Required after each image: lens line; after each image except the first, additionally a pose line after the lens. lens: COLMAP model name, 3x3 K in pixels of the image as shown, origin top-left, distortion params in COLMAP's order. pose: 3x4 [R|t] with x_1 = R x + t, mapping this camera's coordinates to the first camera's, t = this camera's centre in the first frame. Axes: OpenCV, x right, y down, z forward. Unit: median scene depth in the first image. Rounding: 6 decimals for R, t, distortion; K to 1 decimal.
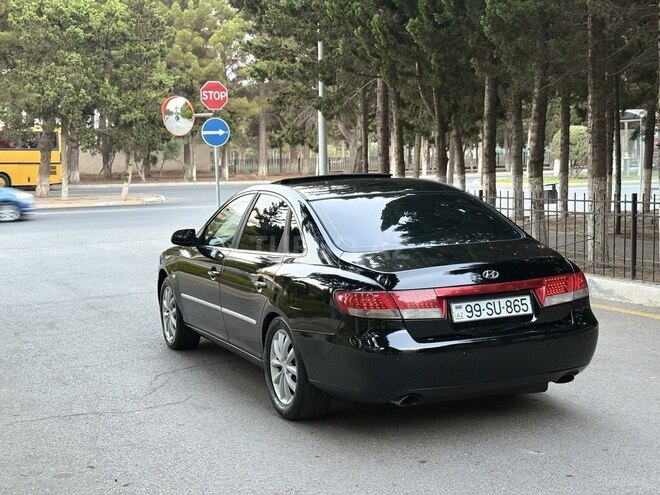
lens RADIAL K [[1004.1, 0, 324.9], [0, 1004.1, 247.3], [0, 0, 1]] dist [0.256264, -1.077235]
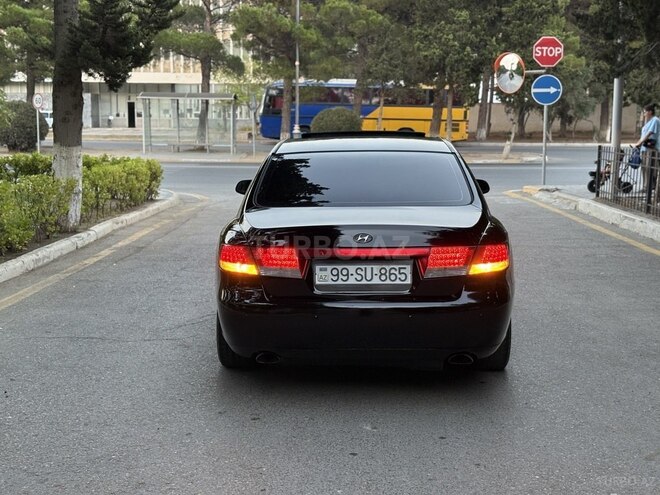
lens RADIAL K [[1004.1, 0, 324.9], [0, 1004.1, 247.3], [0, 0, 1]] dist [0.256264, -1.077235]
pose [[0.900887, 0.083721, -0.425904, 0.349146], [-0.066751, 0.996272, 0.054645, -0.009332], [0.428891, -0.020800, 0.903117, 0.084648]]
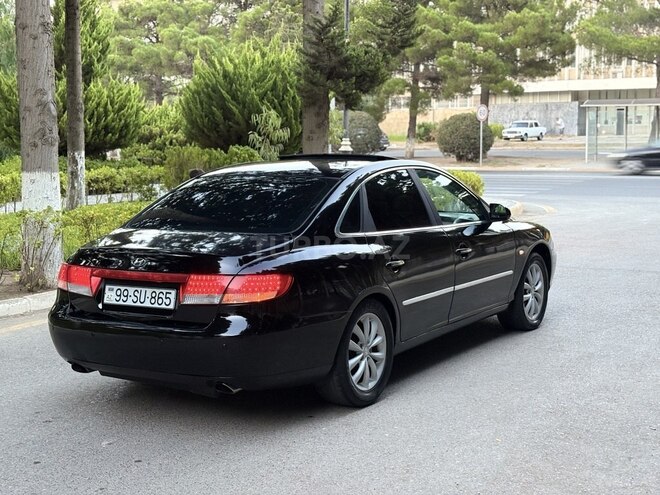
lens RADIAL K [[1004.1, 0, 324.9], [0, 1004.1, 247.3], [0, 0, 1]] dist [0.256264, -1.077235]
pose [[0.564105, 0.116152, -0.817493, 0.701352], [-0.078374, 0.993118, 0.087024, -0.057477], [0.821975, 0.014980, 0.569326, 0.381680]]
